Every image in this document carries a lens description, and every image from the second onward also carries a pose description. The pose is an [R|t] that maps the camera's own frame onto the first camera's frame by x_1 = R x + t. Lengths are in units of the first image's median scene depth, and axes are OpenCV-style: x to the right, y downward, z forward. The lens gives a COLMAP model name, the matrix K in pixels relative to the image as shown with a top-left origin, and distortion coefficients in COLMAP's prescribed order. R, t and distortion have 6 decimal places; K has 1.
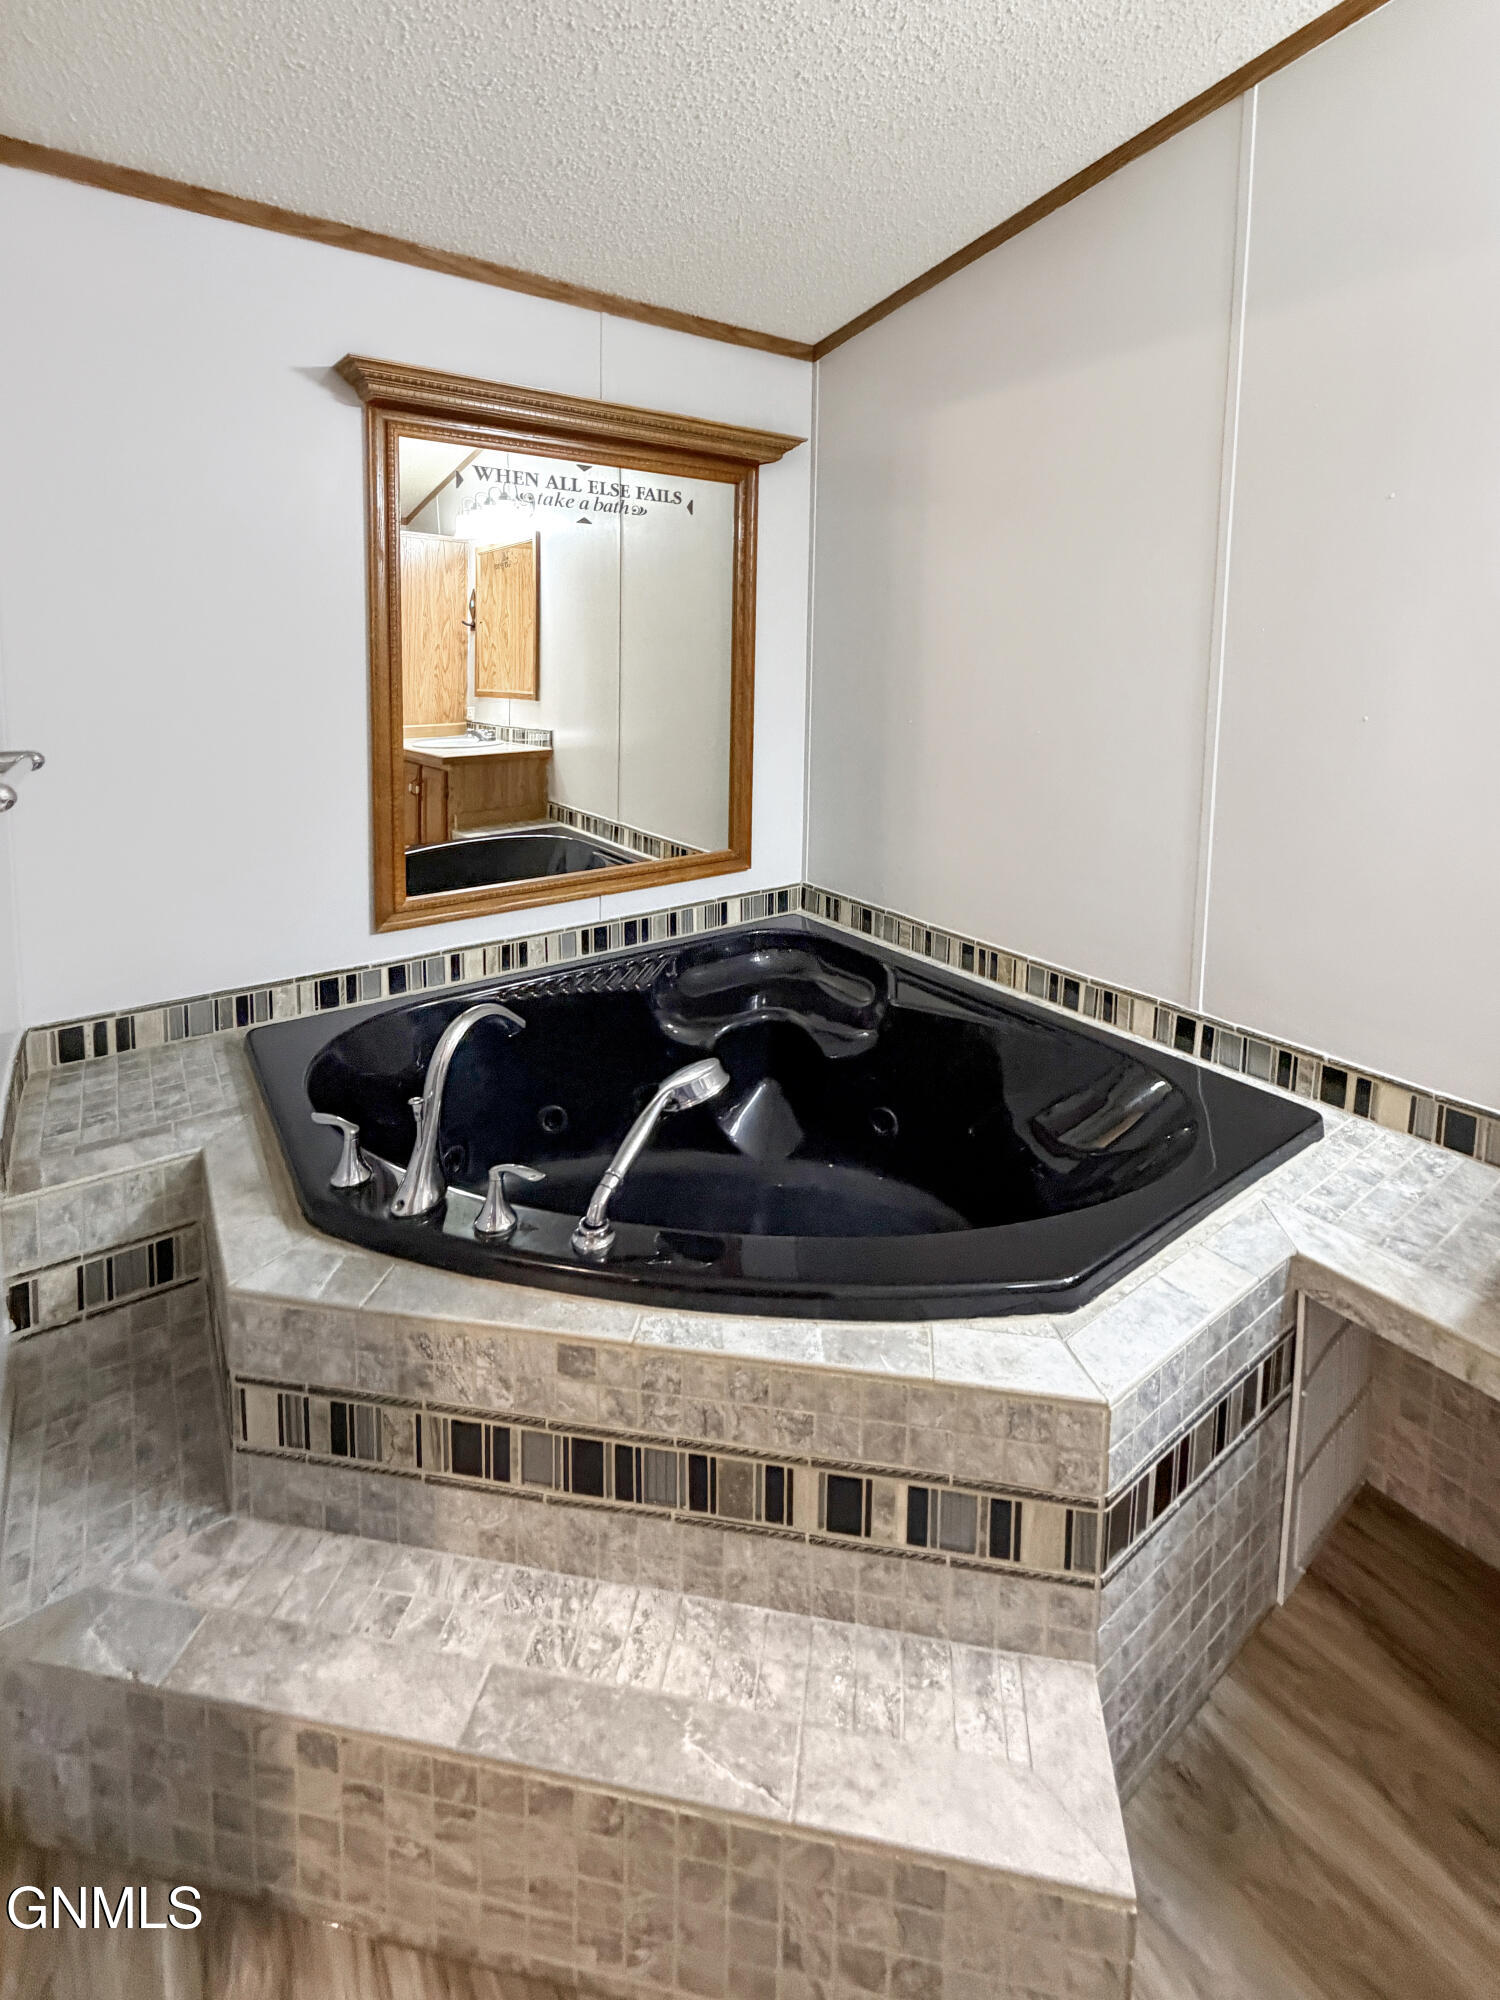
lens RADIAL K [[851.4, 0, 749.6], [0, 851.4, 724.4], [0, 0, 1]] dist [0.002569, -0.000541]
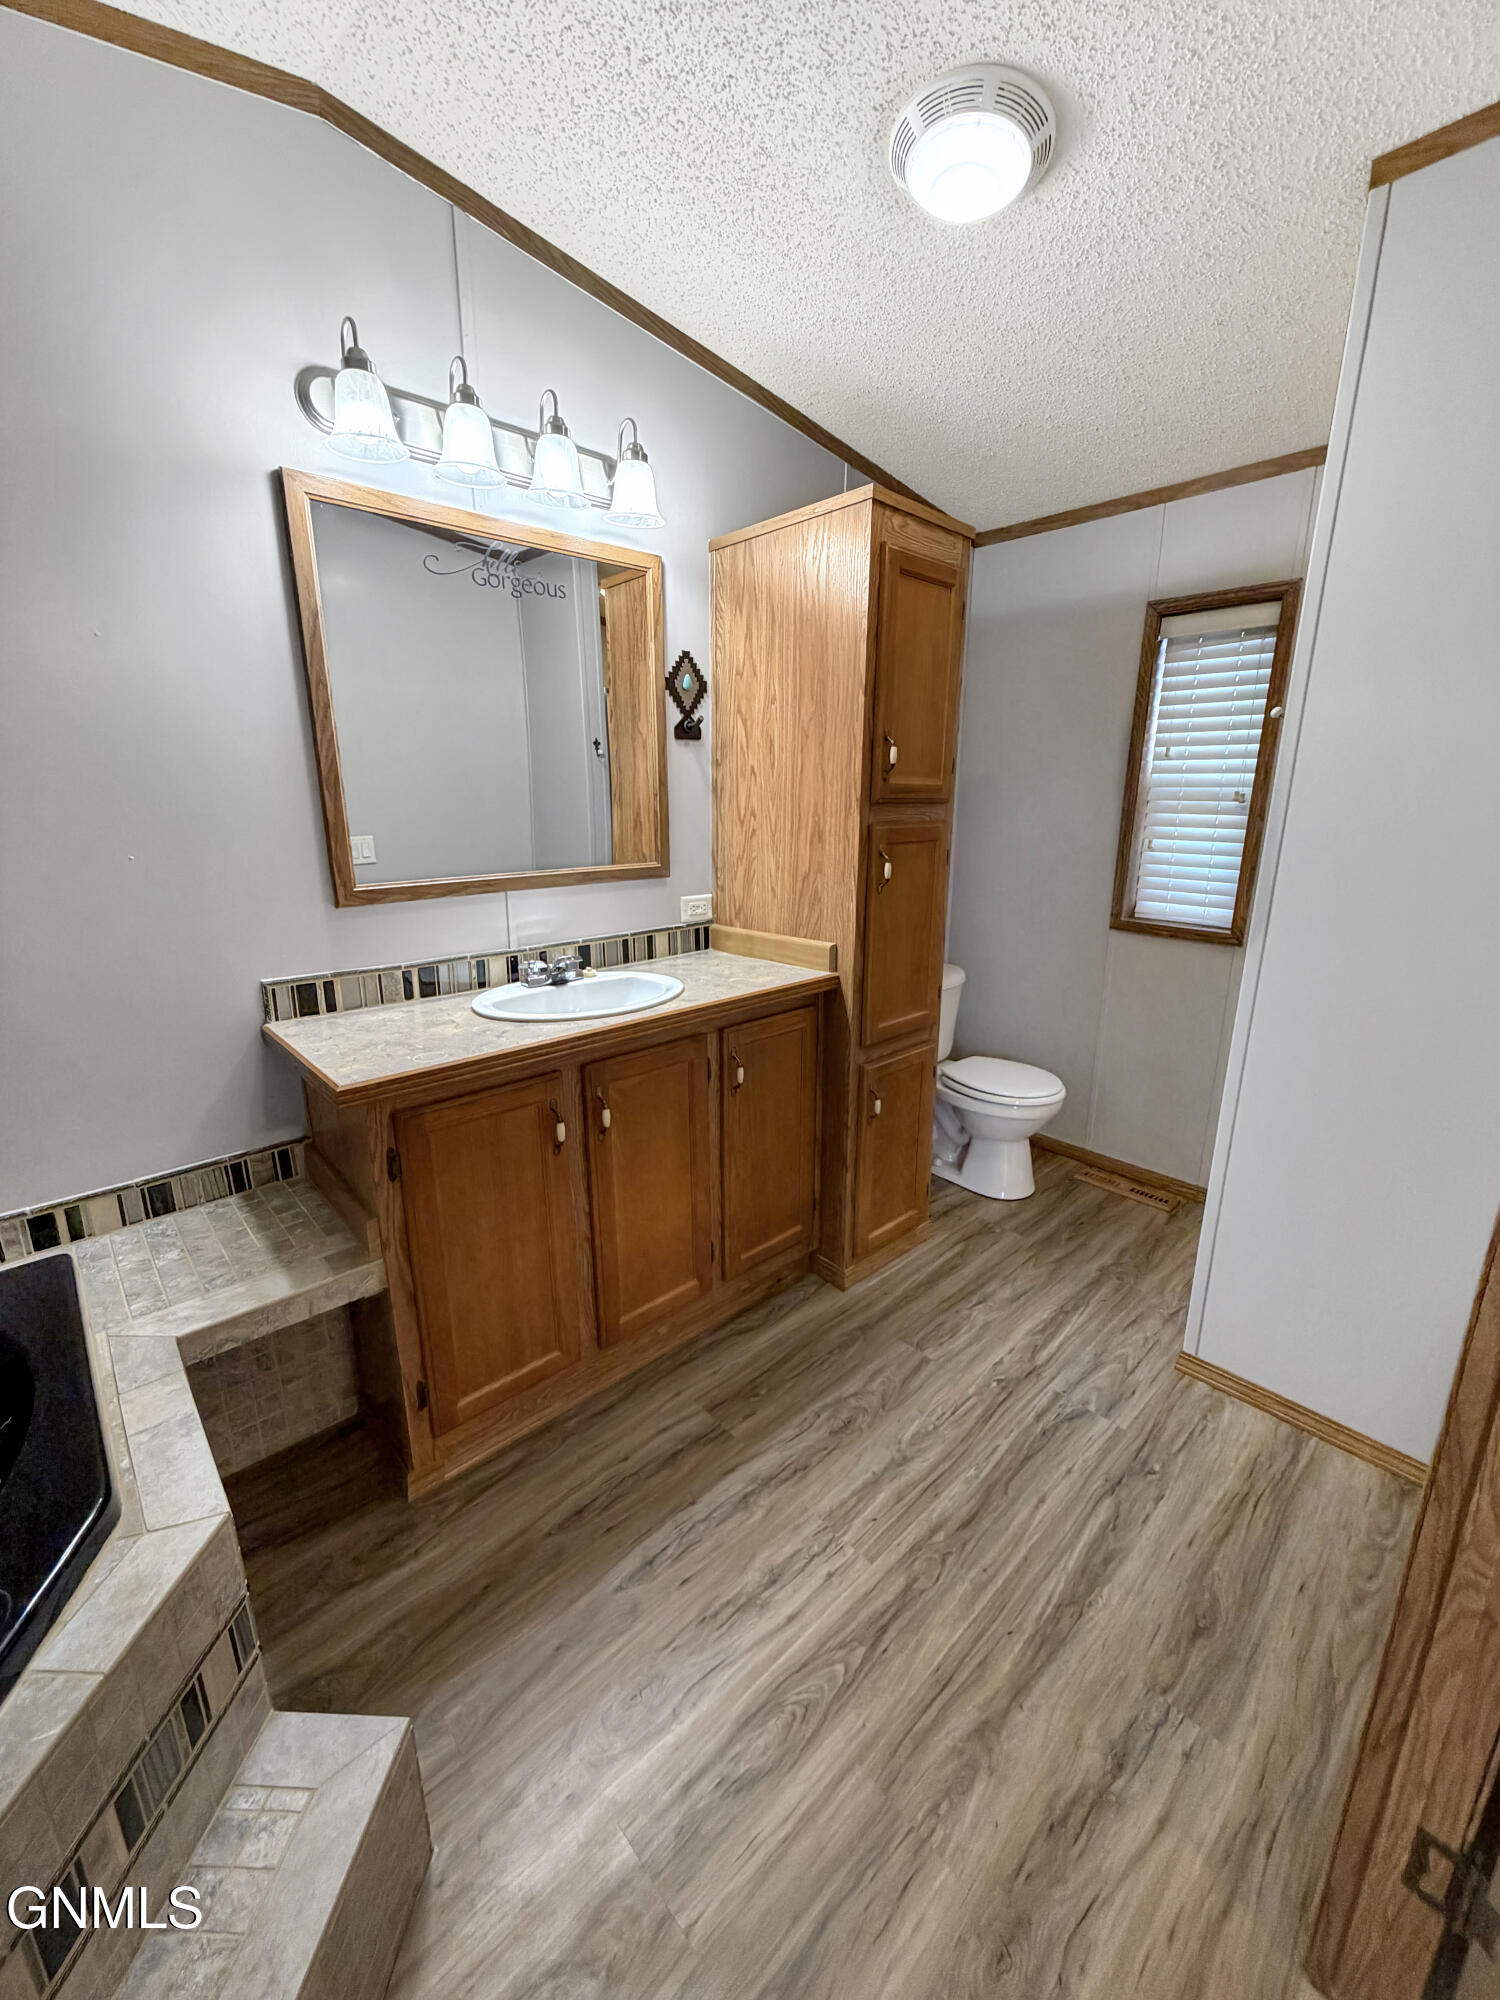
lens RADIAL K [[813.1, 0, 783.3], [0, 813.1, 998.7], [0, 0, 1]] dist [-0.000567, 0.000282]
pose [[-0.145573, -0.252300, 0.956636, -0.433025], [0.085619, 0.960096, 0.266241, -0.036238], [-0.985636, 0.120664, -0.118163, 0.303842]]
